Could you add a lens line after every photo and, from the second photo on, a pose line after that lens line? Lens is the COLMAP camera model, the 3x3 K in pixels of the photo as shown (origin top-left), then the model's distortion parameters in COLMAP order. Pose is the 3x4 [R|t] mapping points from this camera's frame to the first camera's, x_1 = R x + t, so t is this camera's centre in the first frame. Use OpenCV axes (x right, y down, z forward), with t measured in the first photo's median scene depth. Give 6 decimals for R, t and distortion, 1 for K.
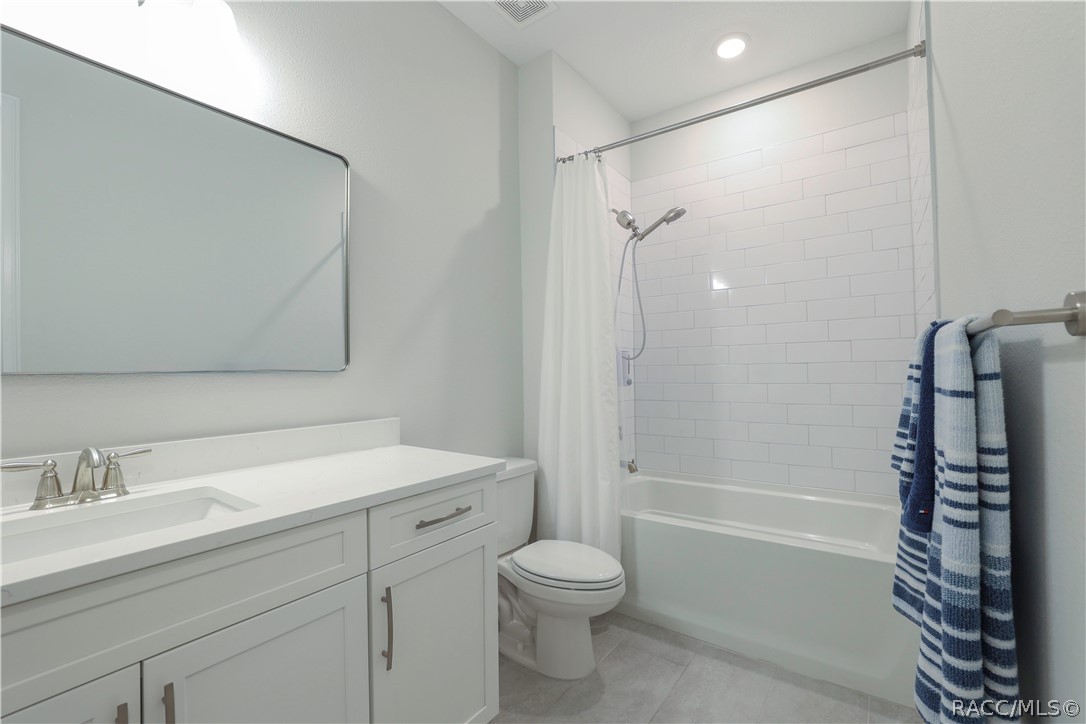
lens RADIAL K [[472.5, 0, 538.5], [0, 472.5, 361.6], [0, 0, 1]] dist [-0.041216, 0.015524]
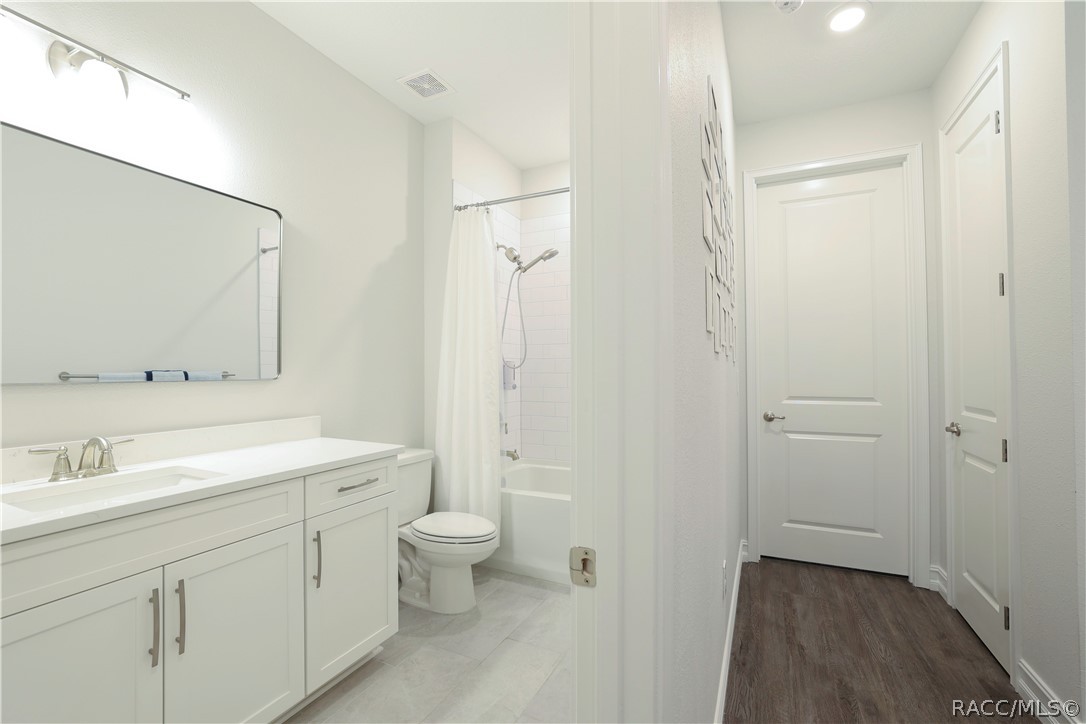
lens RADIAL K [[472.5, 0, 542.6], [0, 472.5, 361.0], [0, 0, 1]] dist [-0.041216, 0.015524]
pose [[0.981992, 0.012769, 0.188493, 0.049692], [-0.012272, 0.999917, -0.003801, -0.029134], [-0.188526, 0.001420, 0.982067, -0.331436]]
